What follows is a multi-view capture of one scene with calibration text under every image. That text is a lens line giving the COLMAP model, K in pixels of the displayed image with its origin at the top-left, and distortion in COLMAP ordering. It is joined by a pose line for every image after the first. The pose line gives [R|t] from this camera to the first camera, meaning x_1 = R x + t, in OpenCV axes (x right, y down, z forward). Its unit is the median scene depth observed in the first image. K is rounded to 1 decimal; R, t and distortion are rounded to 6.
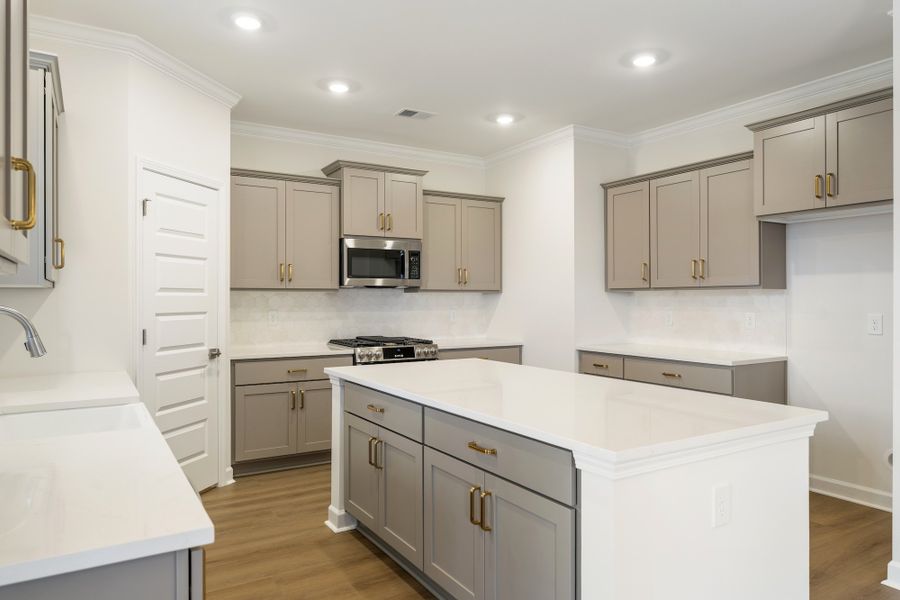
lens RADIAL K [[597.4, 0, 450.0], [0, 597.4, 300.0], [0, 0, 1]] dist [0.001316, 0.002374]
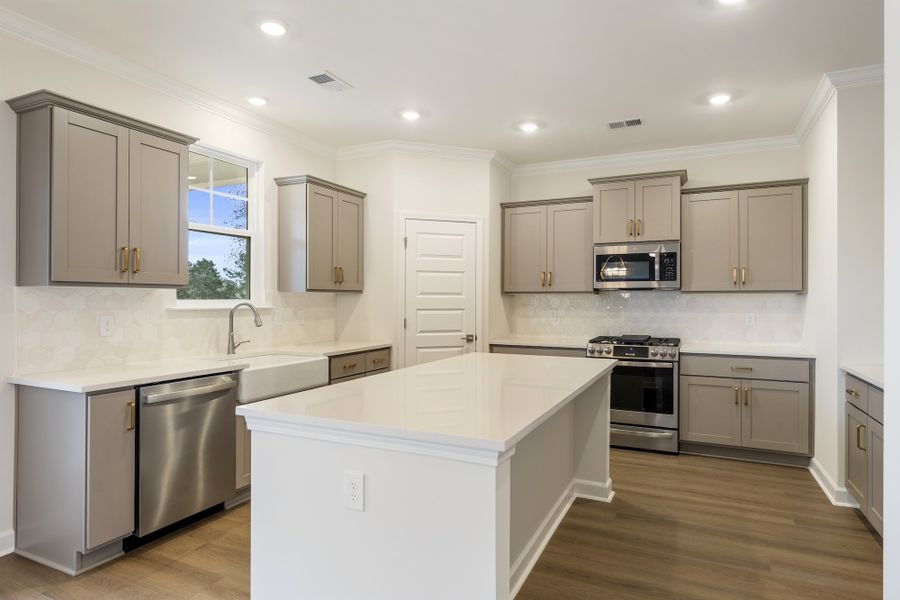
lens RADIAL K [[514.1, 0, 450.0], [0, 514.1, 300.0], [0, 0, 1]] dist [-0.000422, 0.000365]
pose [[0.544753, 0.002791, -0.838592, 0.504782], [-0.004901, 0.999988, 0.000144, -0.000981], [0.838582, 0.004032, 0.544760, 0.243318]]
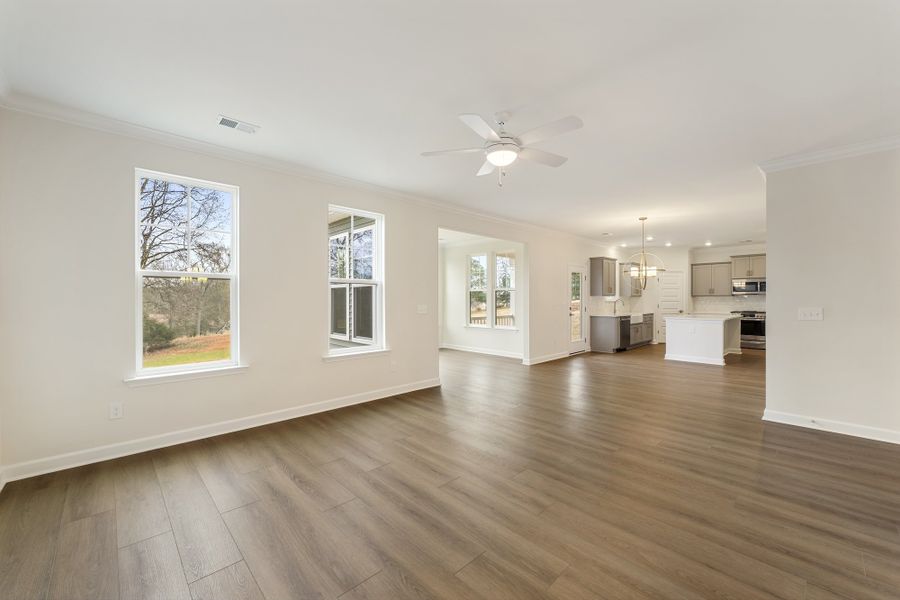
lens RADIAL K [[359.5, 0, 450.8], [0, 359.5, 303.6], [0, 0, 1]] dist [0.001036, 0.000133]
pose [[0.221207, 0.009946, -0.975176, 1.423917], [0.000313, 0.999947, 0.010270, 0.007266], [0.975227, -0.002577, 0.221192, -0.945001]]
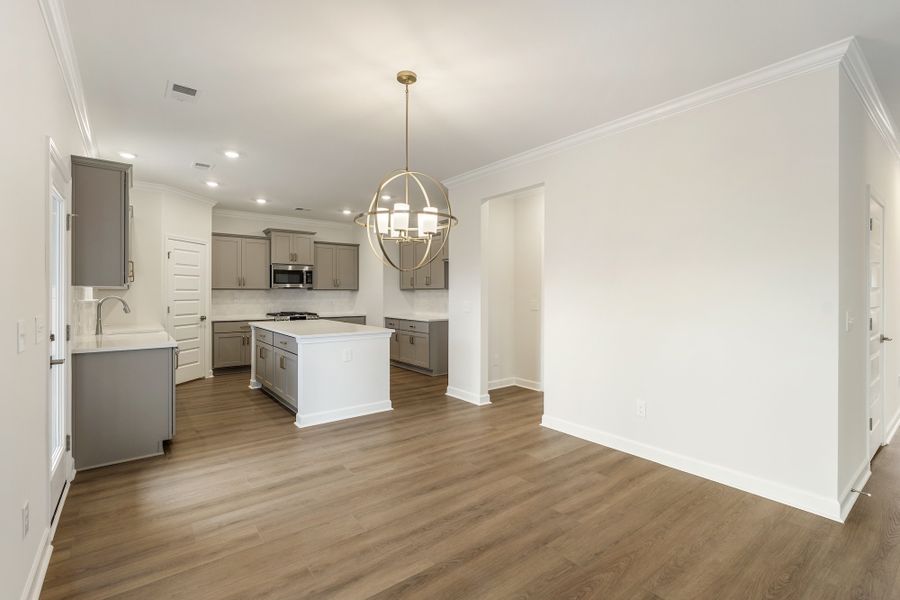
lens RADIAL K [[408.0, 0, 453.1], [0, 408.0, 294.7], [0, 0, 1]] dist [-0.003861, -0.000504]
pose [[0.992659, 0.000645, 0.120949, 0.291428], [-0.000876, 0.999998, 0.001856, -0.001326], [-0.120947, -0.001948, 0.992657, -0.520610]]
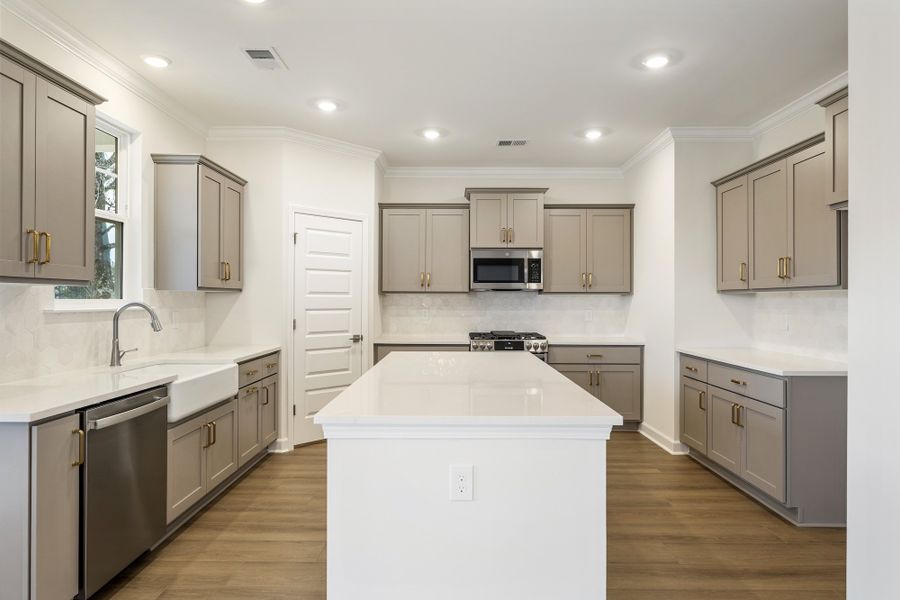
lens RADIAL K [[525.7, 0, 450.0], [0, 525.7, 300.0], [0, 0, 1]] dist [-0.000510, 0.000034]
pose [[0.851782, 0.003449, -0.523884, 0.362407], [-0.004647, 0.999989, -0.000972, -0.000040], [0.523875, 0.003262, 0.851789, 0.054675]]
